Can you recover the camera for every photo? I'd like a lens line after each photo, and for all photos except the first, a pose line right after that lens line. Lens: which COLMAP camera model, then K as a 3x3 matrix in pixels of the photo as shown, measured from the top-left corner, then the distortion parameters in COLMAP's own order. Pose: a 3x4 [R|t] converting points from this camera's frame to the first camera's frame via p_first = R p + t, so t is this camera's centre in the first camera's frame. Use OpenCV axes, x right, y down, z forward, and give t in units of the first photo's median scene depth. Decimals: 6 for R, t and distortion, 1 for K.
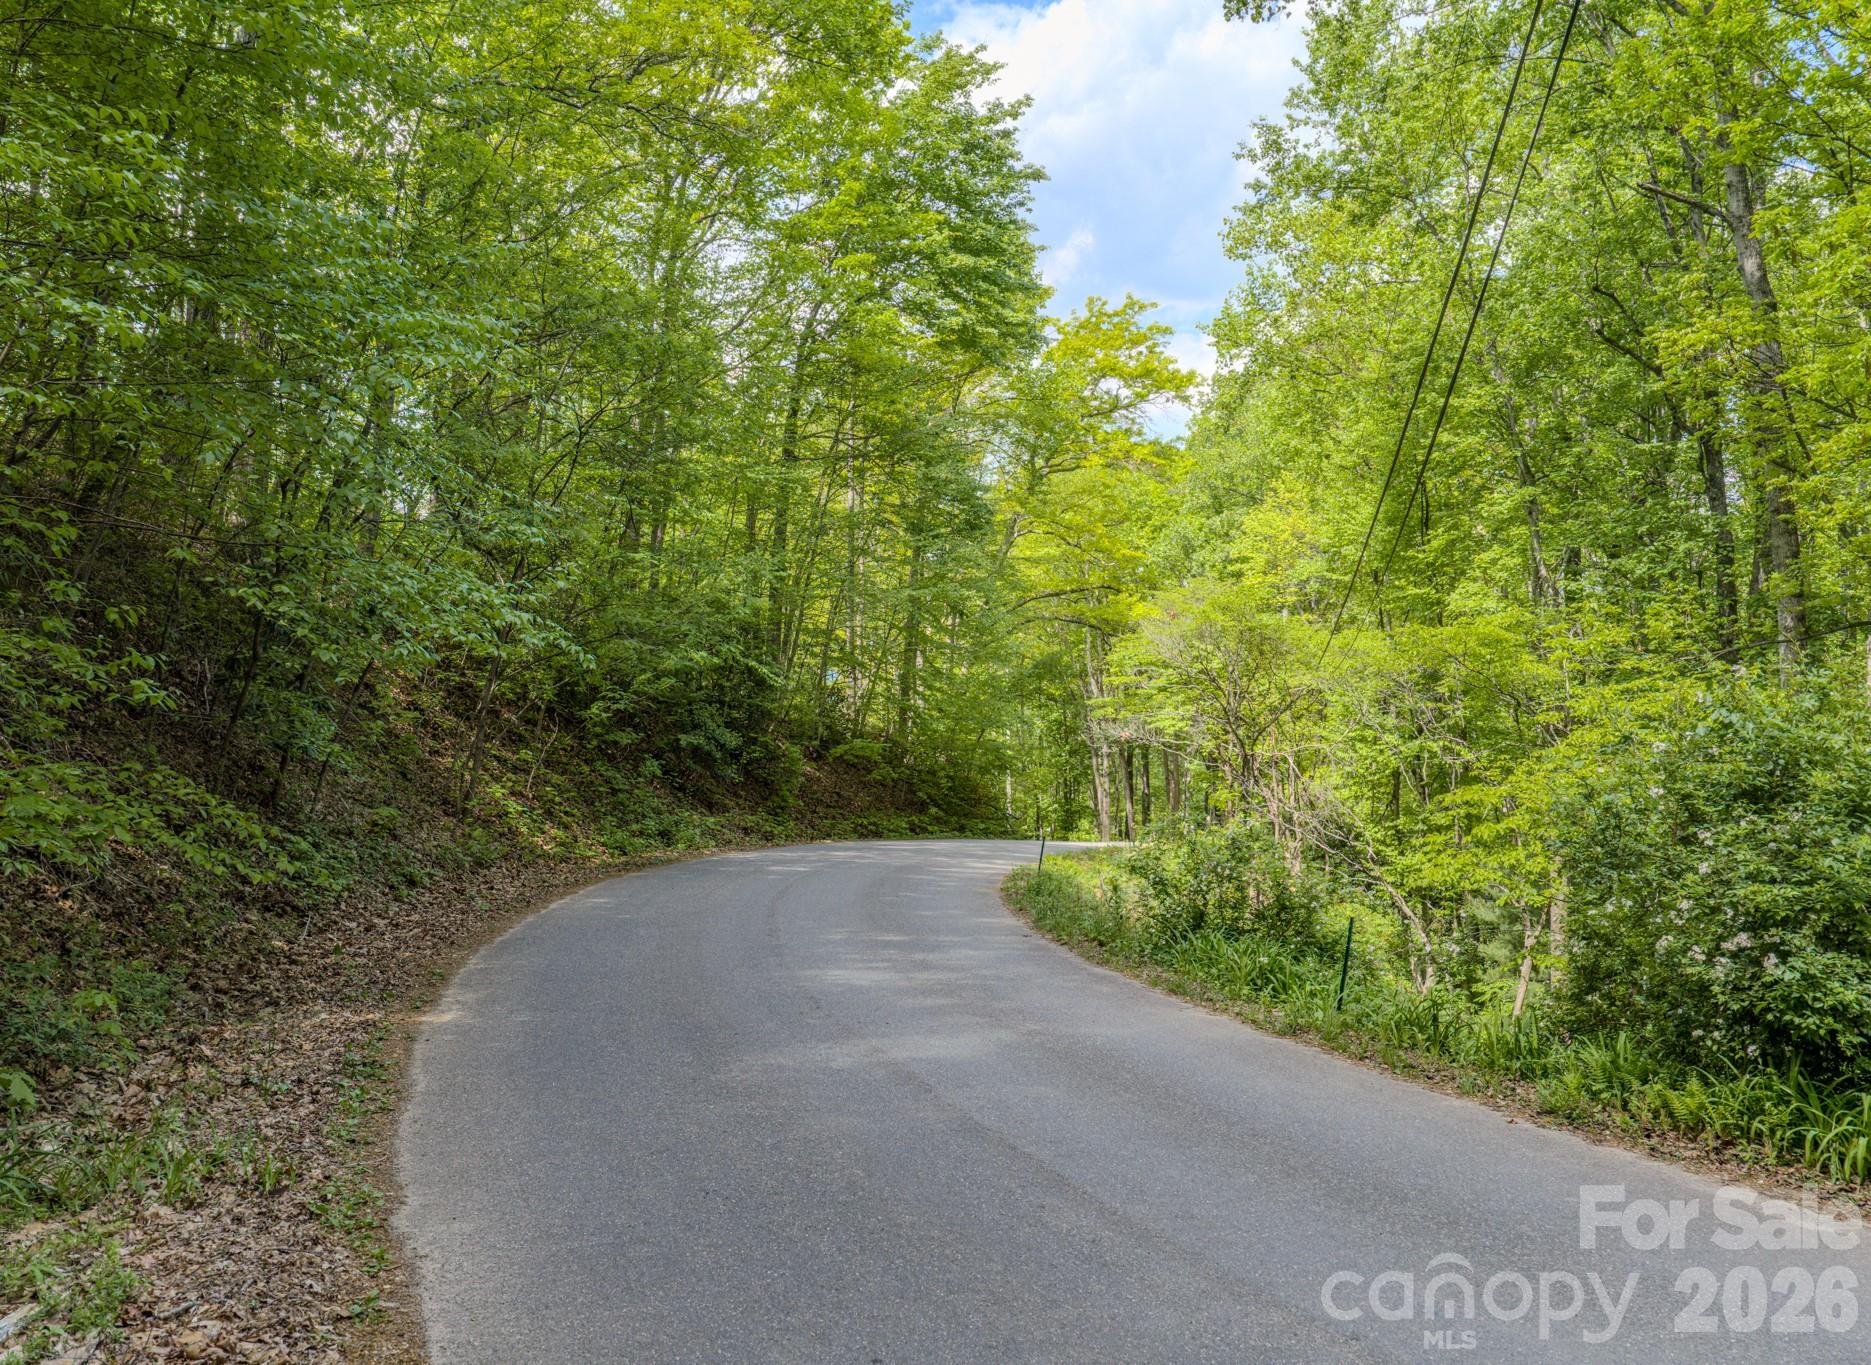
lens RADIAL K [[1612.8, 0, 935.5], [0, 1612.8, 682.5], [0, 0, 1]] dist [-0.005785, -0.007799]
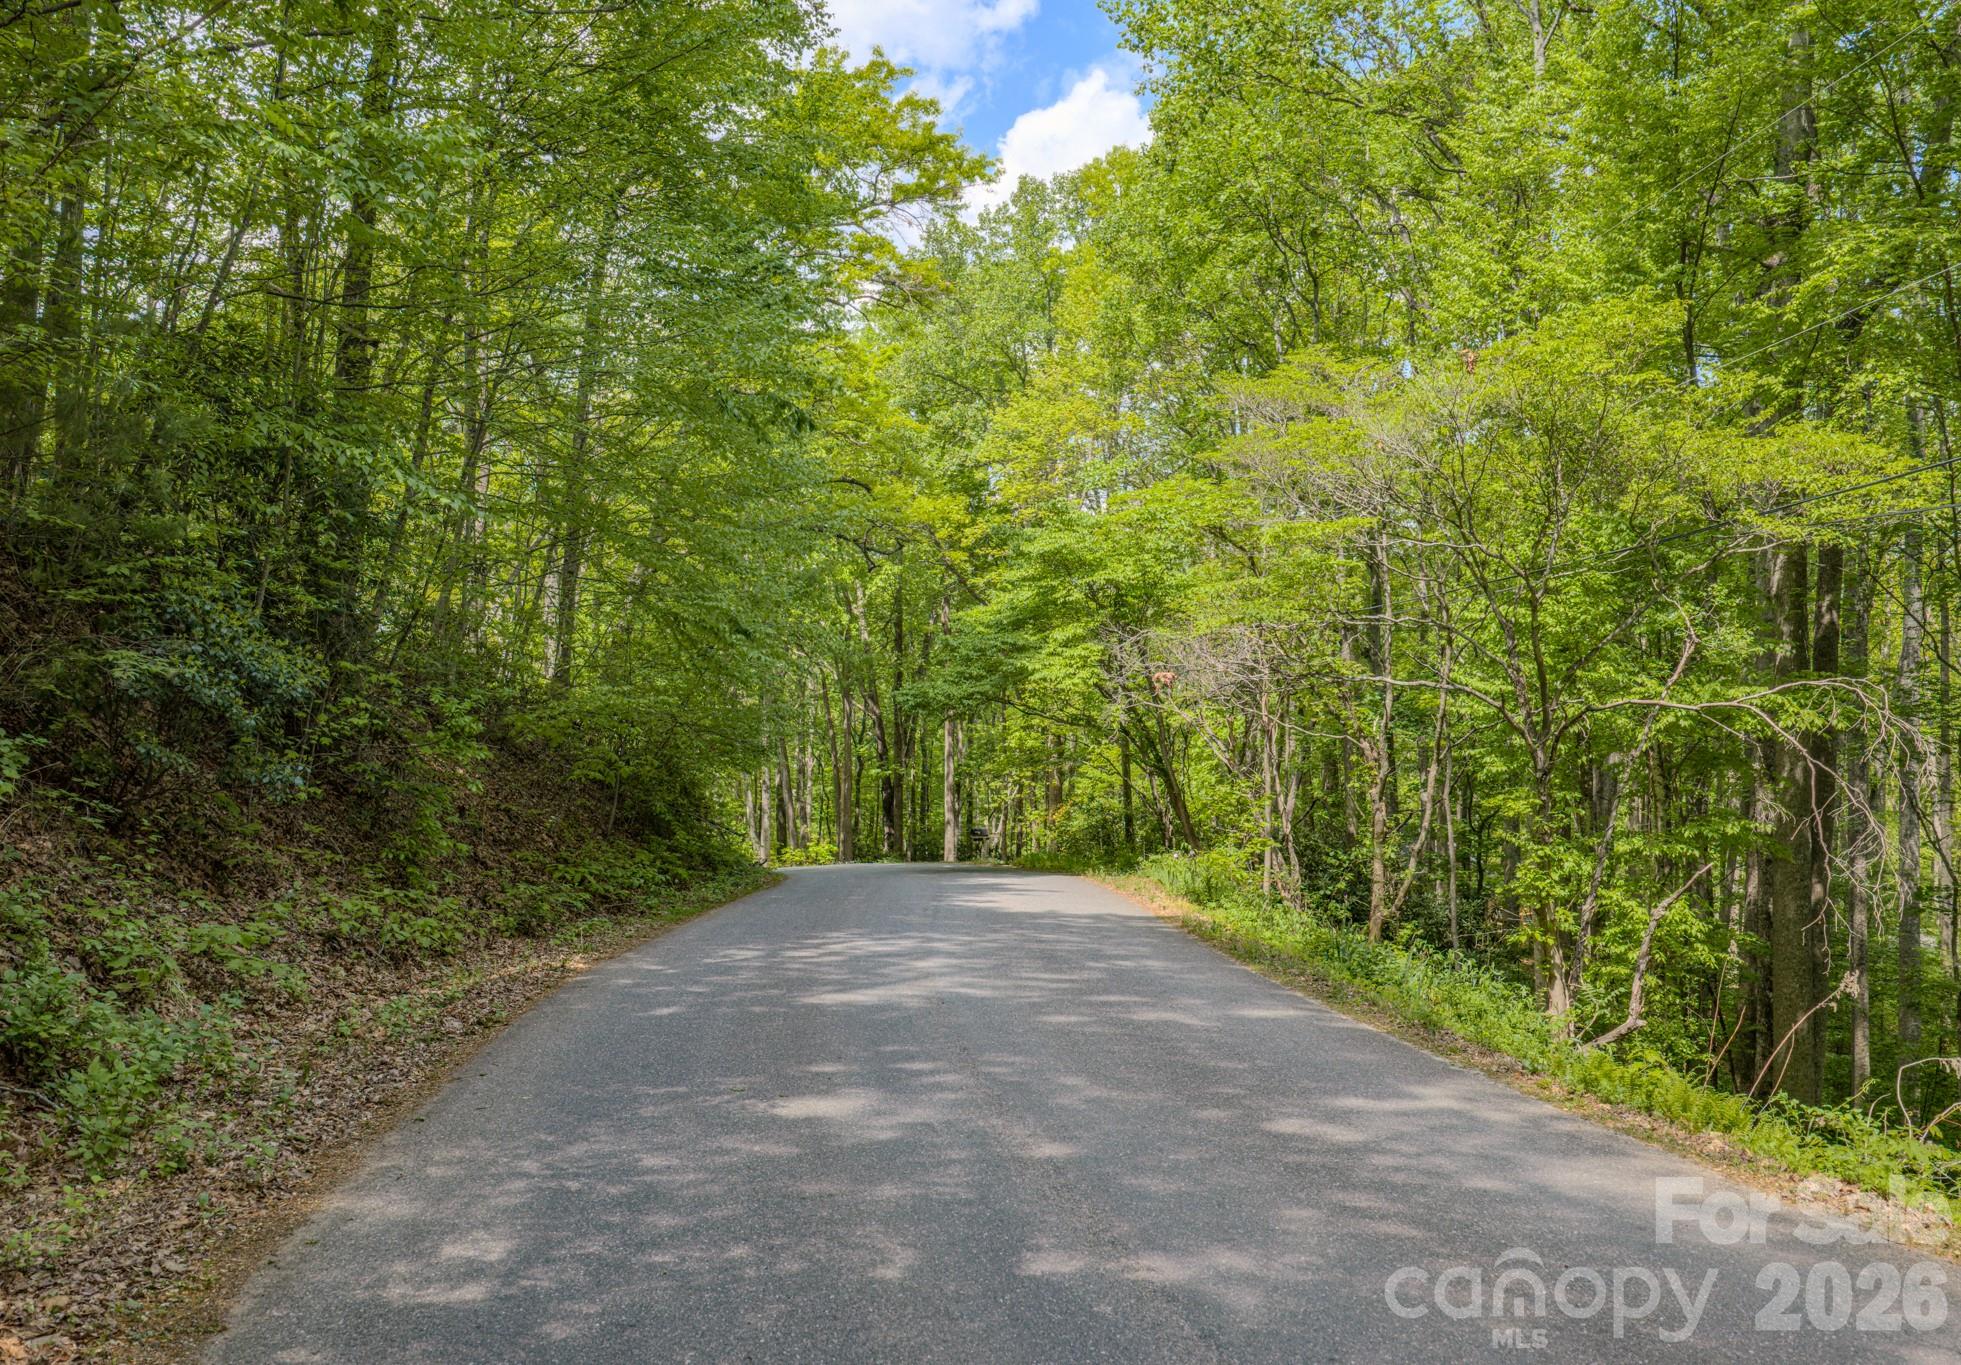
lens RADIAL K [[1599.4, 0, 980.5], [0, 1599.4, 682.5], [0, 0, 1]] dist [0.003237, 0.001056]
pose [[0.946137, 0.002640, 0.323755, -0.074794], [-0.004685, 0.999974, 0.005536, 0.026353], [-0.323732, -0.006754, 0.946125, 0.488142]]
